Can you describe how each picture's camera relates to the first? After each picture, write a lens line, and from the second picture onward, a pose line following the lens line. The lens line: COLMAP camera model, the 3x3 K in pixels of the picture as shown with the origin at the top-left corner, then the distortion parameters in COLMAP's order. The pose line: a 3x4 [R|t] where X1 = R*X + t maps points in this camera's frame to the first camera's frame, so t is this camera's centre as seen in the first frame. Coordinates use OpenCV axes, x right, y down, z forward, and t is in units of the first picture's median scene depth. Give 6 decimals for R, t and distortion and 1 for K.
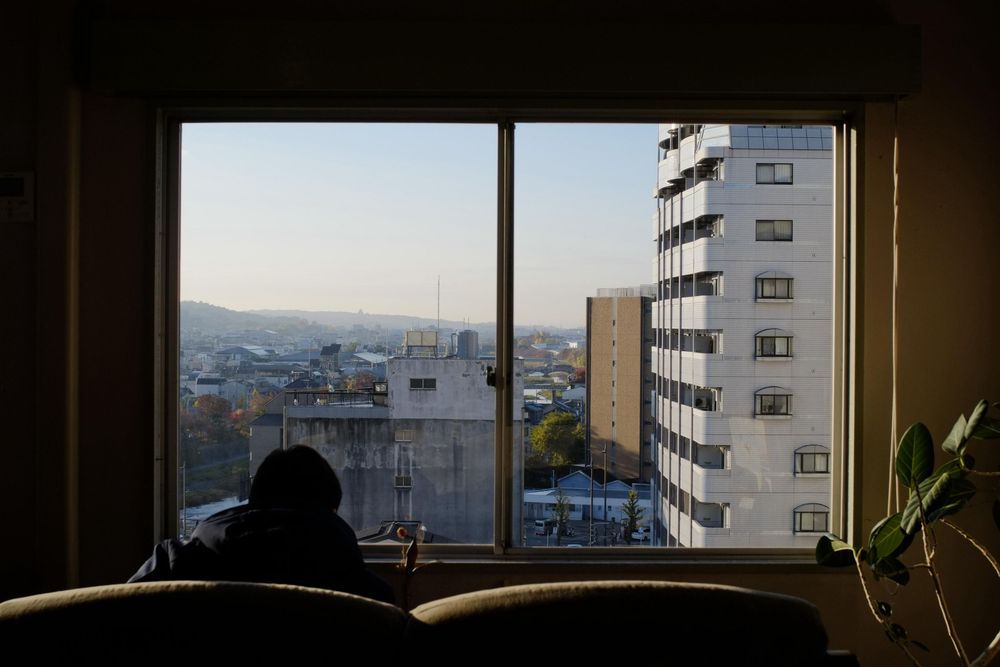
lens RADIAL K [[1559.5, 0, 500.0], [0, 1559.5, 333.5], [0, 0, 1]] dist [0.117805, -0.097234]
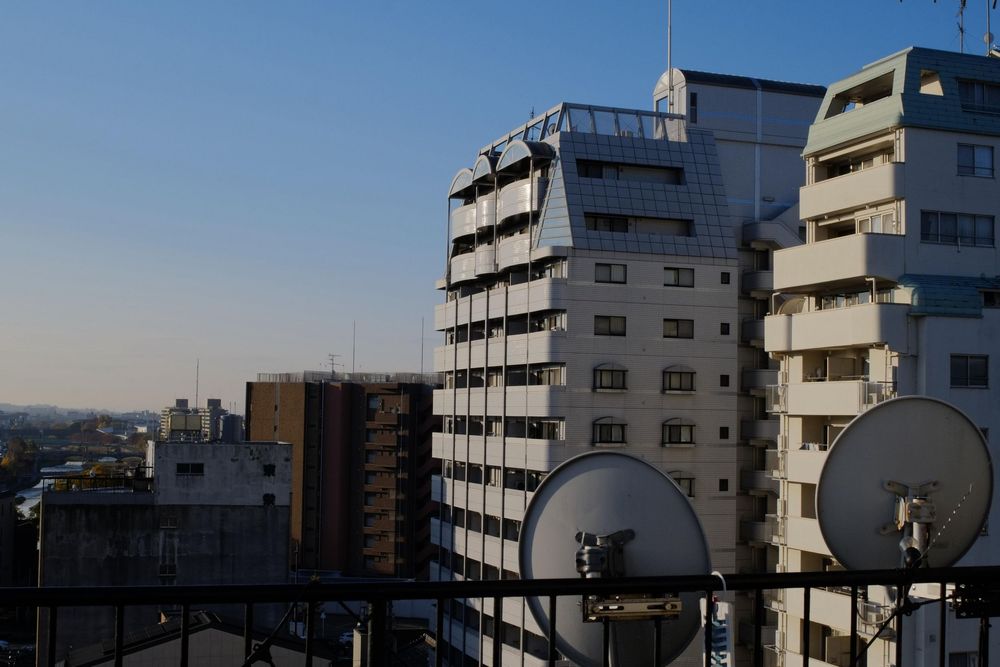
lens RADIAL K [[1559.5, 0, 500.0], [0, 1559.5, 333.5], [0, 0, 1]] dist [0.117805, -0.097234]
pose [[0.959154, 0.026465, 0.281643, -0.143029], [-0.011078, 0.998364, -0.056089, 0.000373], [-0.282667, 0.050678, 0.957878, -0.004708]]
